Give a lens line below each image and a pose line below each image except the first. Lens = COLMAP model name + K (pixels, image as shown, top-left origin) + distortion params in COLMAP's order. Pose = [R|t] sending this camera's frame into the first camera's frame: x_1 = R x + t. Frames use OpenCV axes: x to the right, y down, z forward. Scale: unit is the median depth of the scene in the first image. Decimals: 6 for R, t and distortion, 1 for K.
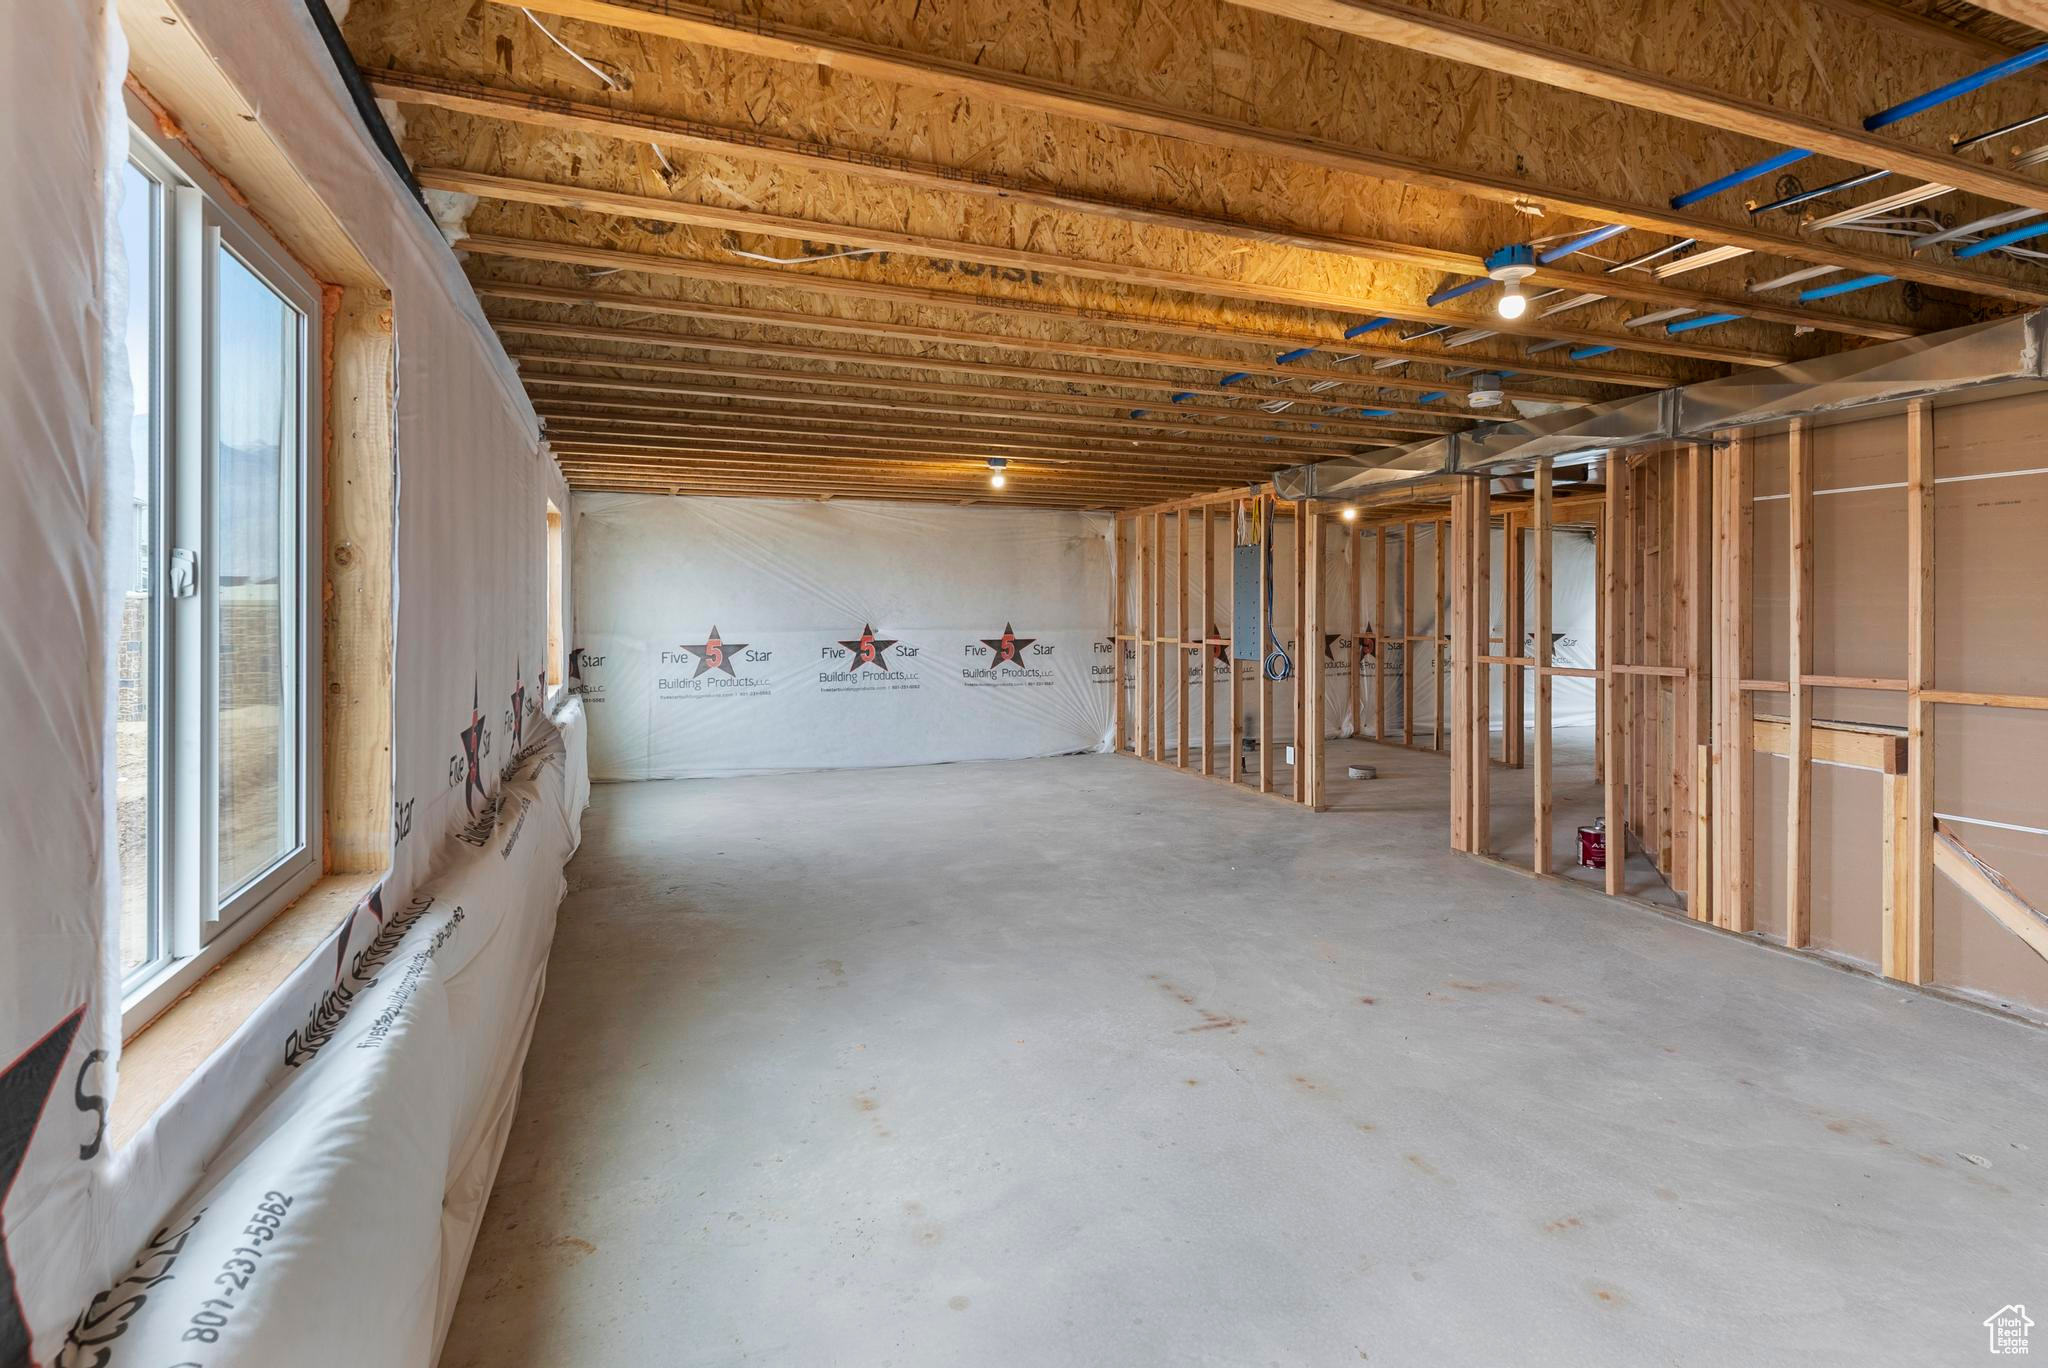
lens RADIAL K [[1006.0, 0, 1030.7], [0, 1006.0, 598.0], [0, 0, 1]] dist [0.002779, 0.000532]
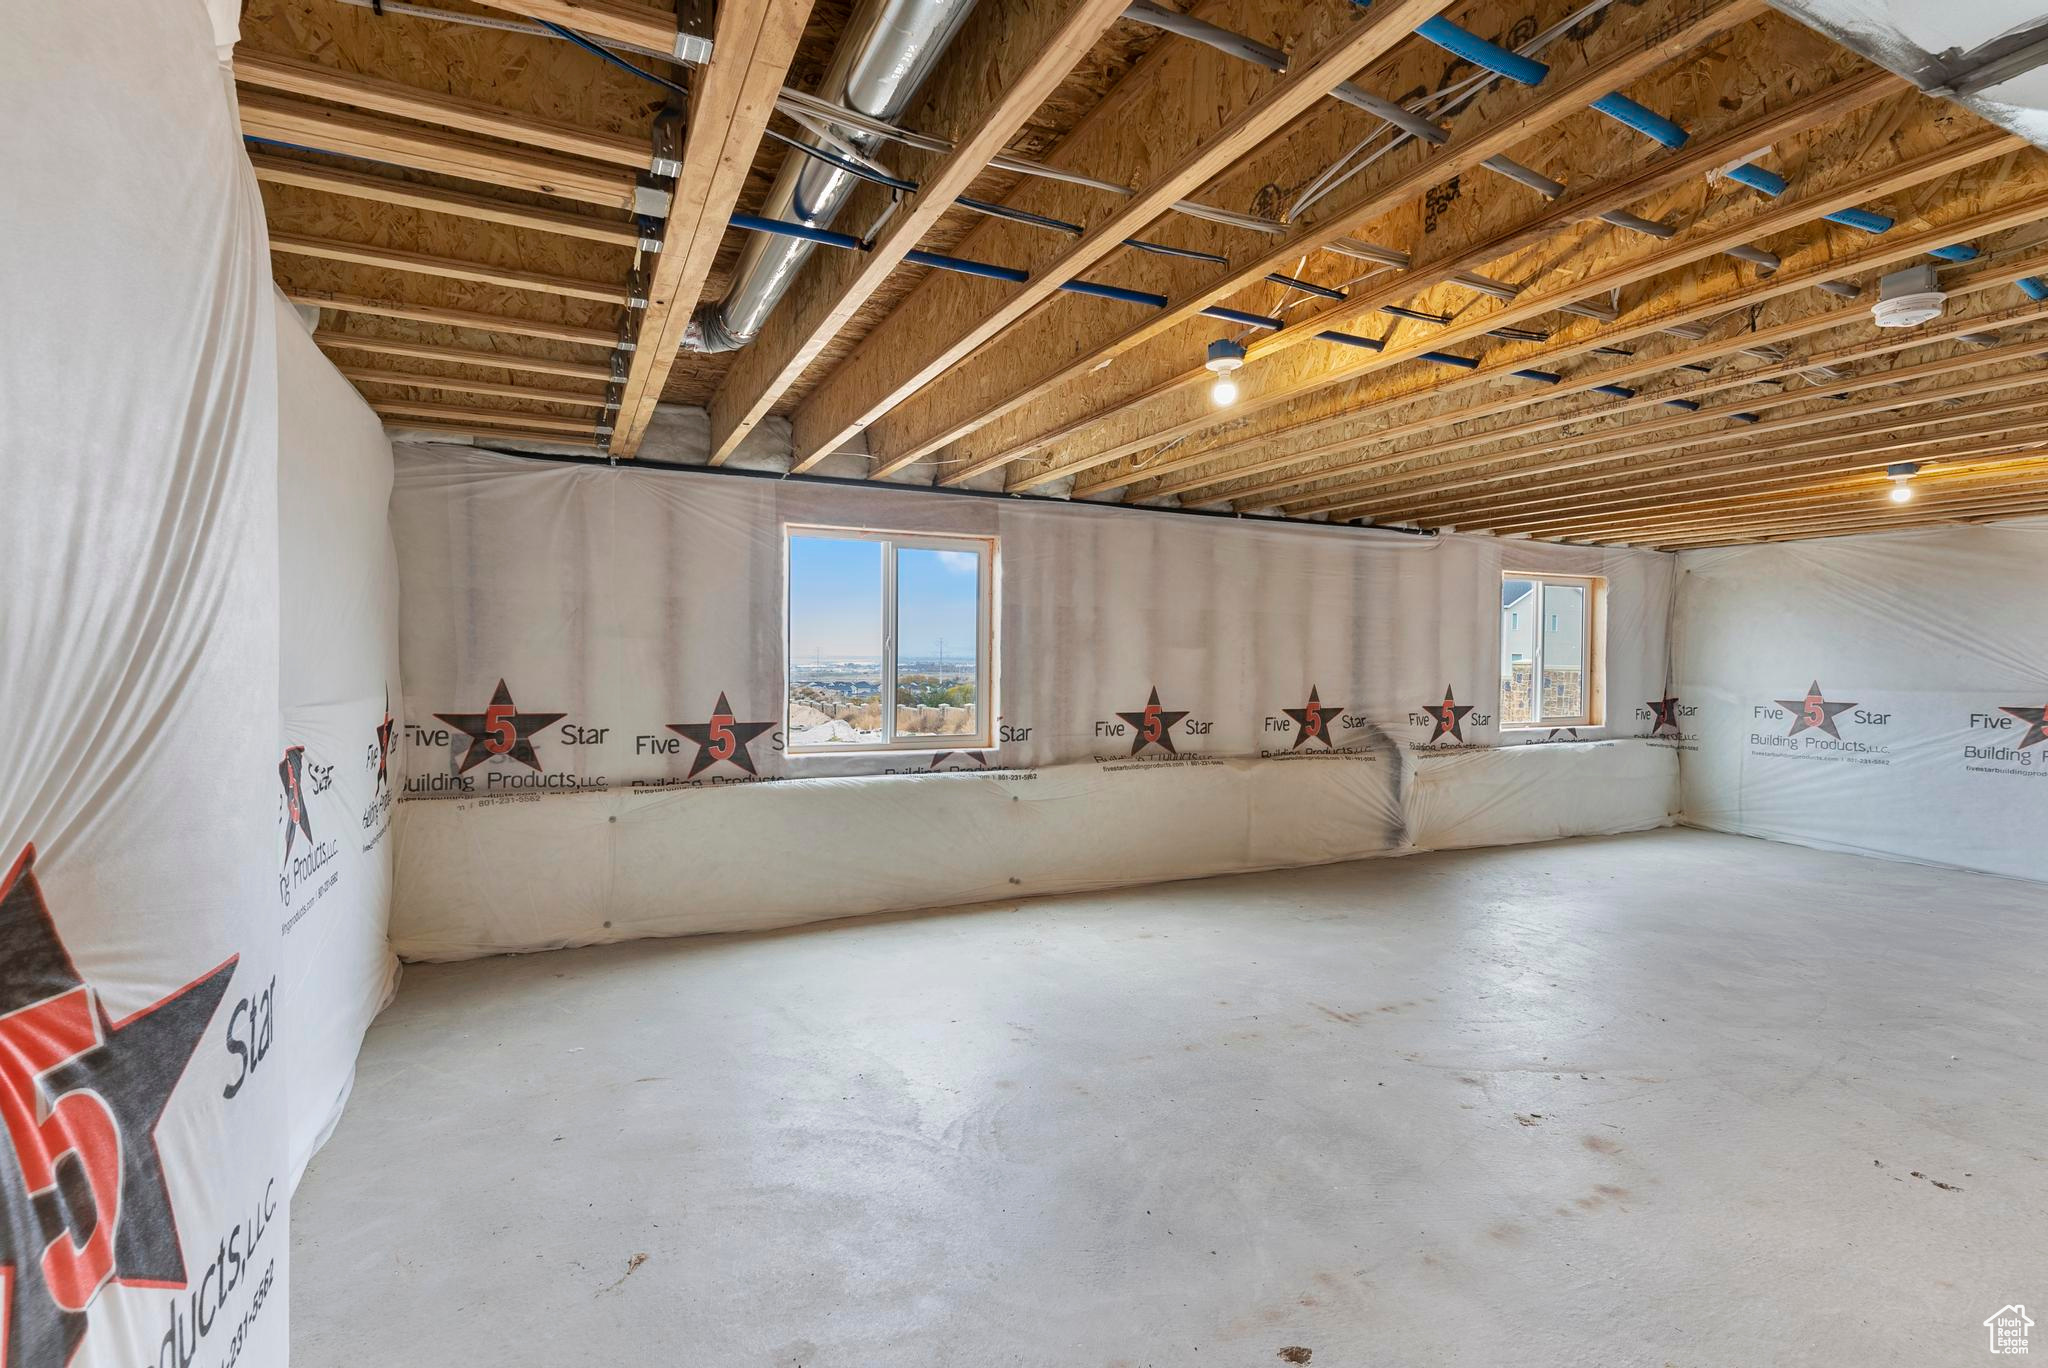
lens RADIAL K [[995.8, 0, 1032.2], [0, 995.8, 649.0], [0, 0, 1]] dist [0.002525, 0.000079]
pose [[0.067273, -0.005148, -0.997721, 0.552987], [-0.000200, 0.999987, -0.005173, 0.003724], [0.997735, 0.000548, 0.067271, 0.242101]]
